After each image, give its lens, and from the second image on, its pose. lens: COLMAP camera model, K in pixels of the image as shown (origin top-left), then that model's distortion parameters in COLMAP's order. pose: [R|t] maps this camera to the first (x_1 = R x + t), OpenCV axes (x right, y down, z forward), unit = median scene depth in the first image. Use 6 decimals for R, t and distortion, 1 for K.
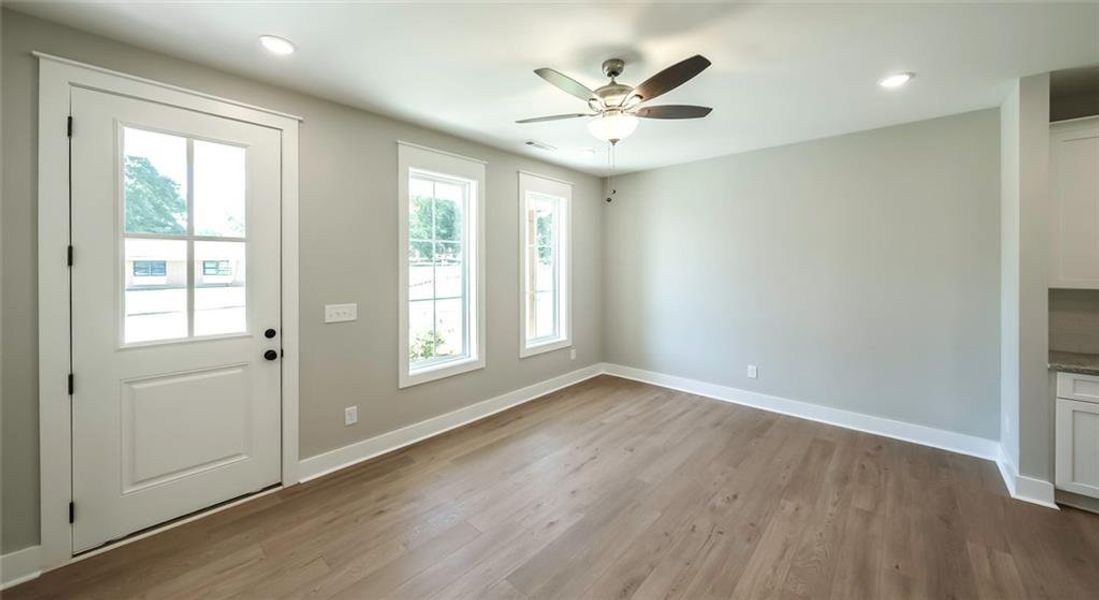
lens RADIAL K [[386.4, 0, 548.5], [0, 386.4, 265.0], [0, 0, 1]] dist [-0.006035, -0.000148]
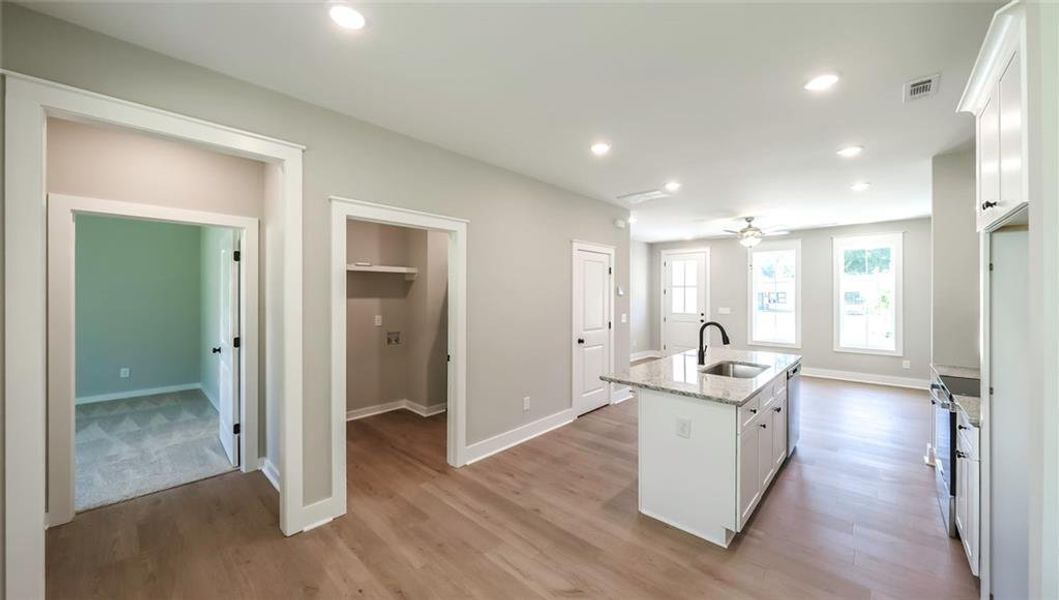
lens RADIAL K [[378.1, 0, 533.9], [0, 378.1, 296.5], [0, 0, 1]] dist [-0.003959, -0.000464]
pose [[-0.007867, 0.006304, -0.999949, 2.176149], [-0.001413, 0.999979, 0.006316, 0.003198], [0.999968, 0.001462, -0.007857, -0.357176]]
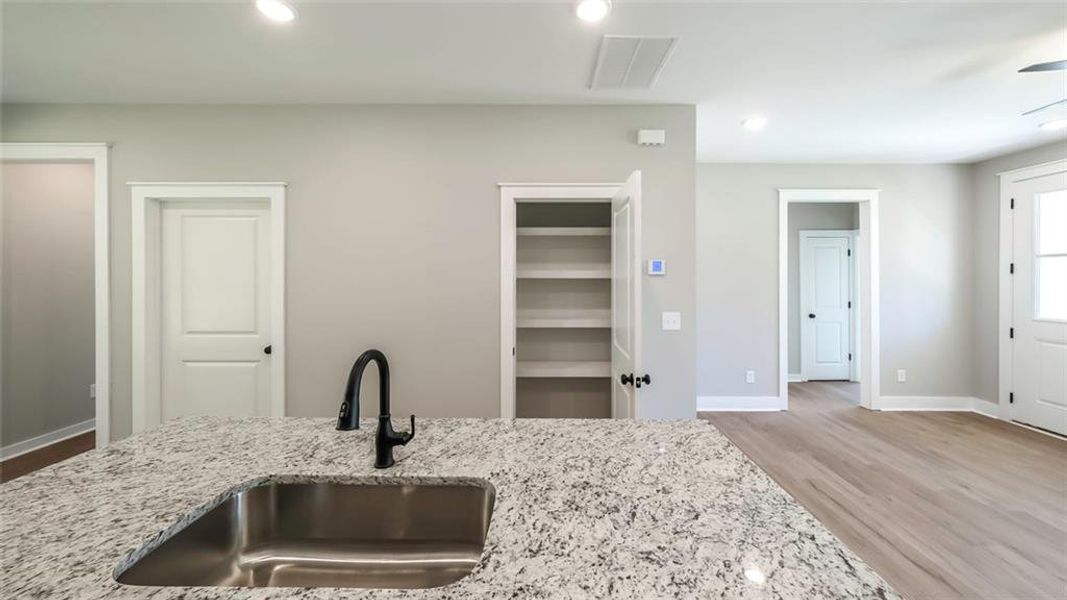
lens RADIAL K [[375.4, 0, 549.5], [0, 375.4, 276.4], [0, 0, 1]] dist [-0.002596, 0.000883]
pose [[-0.737739, 0.000929, -0.675085, 1.204360], [-0.001015, 0.999996, 0.002487, 0.009123], [0.675085, 0.002520, -0.737735, 0.532289]]
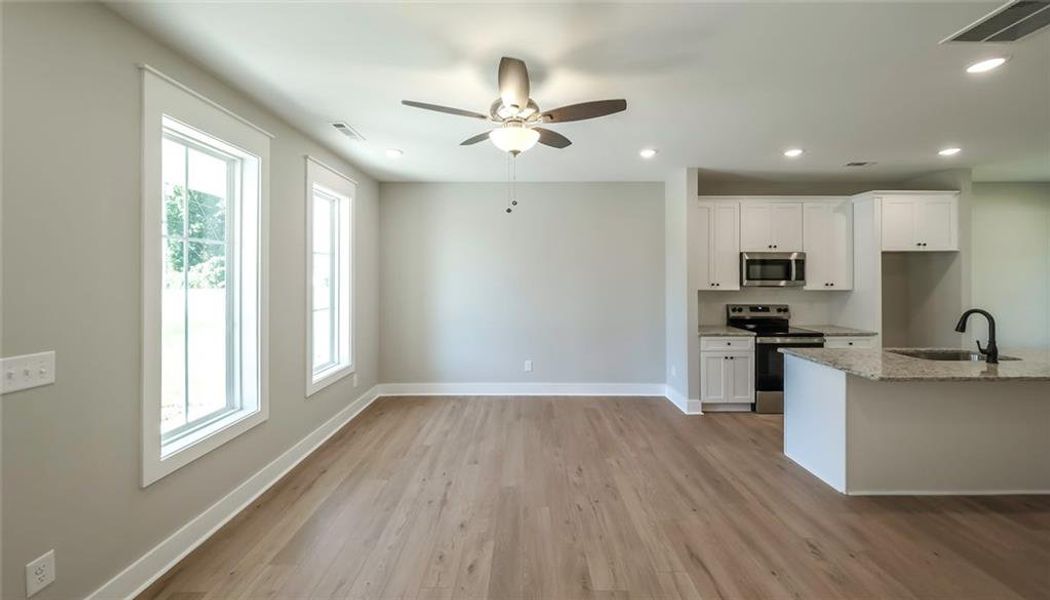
lens RADIAL K [[374.9, 0, 519.9], [0, 374.9, 274.3], [0, 0, 1]] dist [-0.003959, -0.000464]
pose [[0.744272, 0.005091, 0.667857, -0.370013], [0.000569, 0.999966, -0.008257, 0.002440], [-0.667876, 0.006525, 0.744244, 0.214533]]
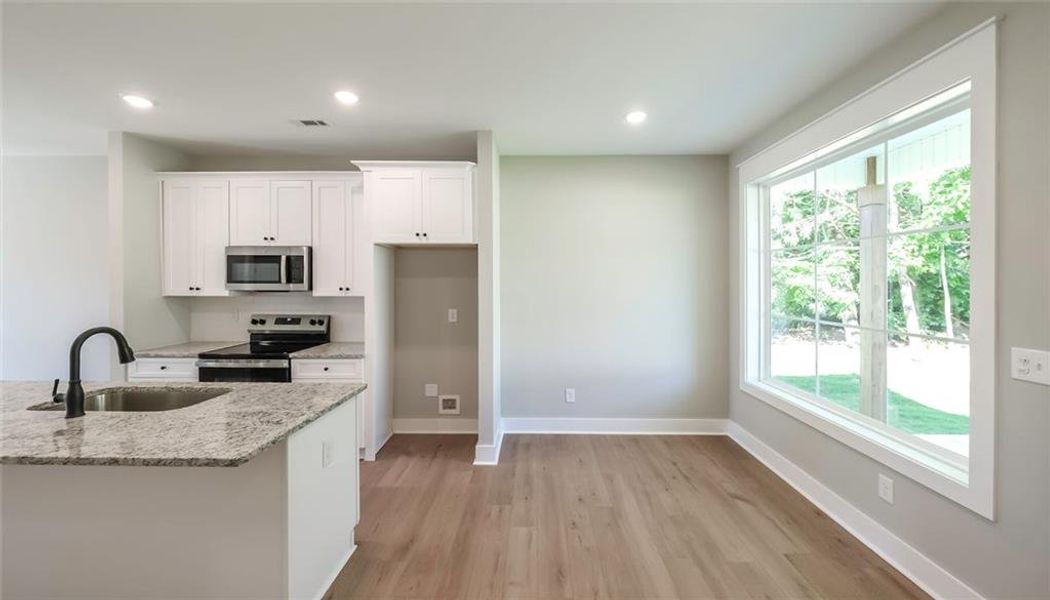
lens RADIAL K [[374.9, 0, 530.5], [0, 374.9, 286.7], [0, 0, 1]] dist [-0.003959, -0.000464]
pose [[0.742960, -0.002207, 0.669332, 1.203523], [-0.002745, 0.999976, 0.006345, 0.015845], [-0.669330, -0.006551, 0.742936, -0.712247]]
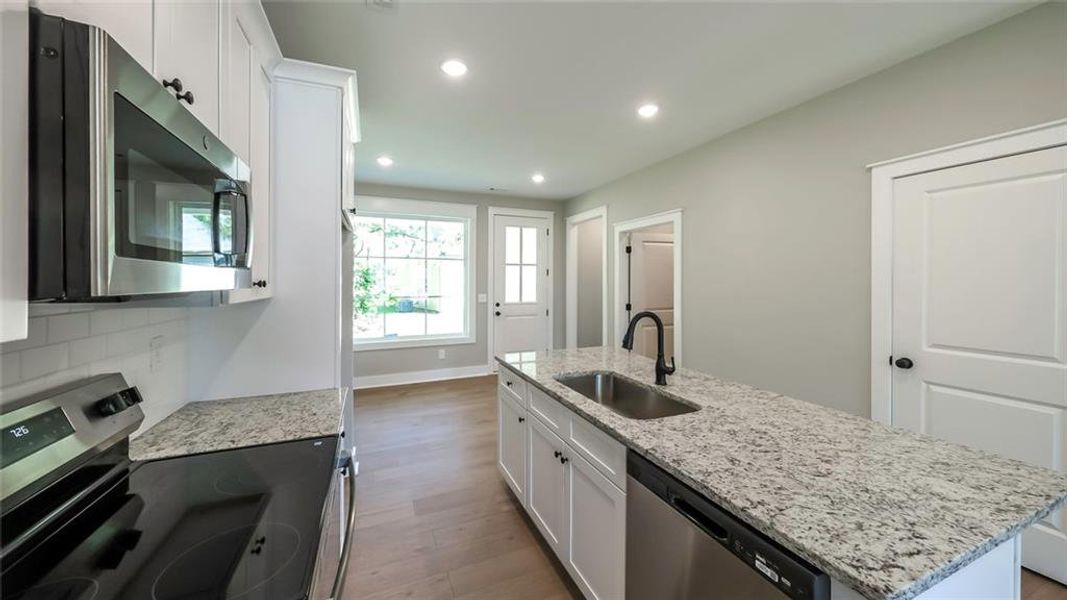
lens RADIAL K [[375.4, 0, 526.5], [0, 375.4, 277.0], [0, 0, 1]] dist [-0.002596, 0.000883]
pose [[-0.905444, 0.005152, 0.424434, 1.000066], [0.000174, 0.999931, -0.011768, 0.032241], [-0.424465, -0.010582, -0.905382, 0.807686]]
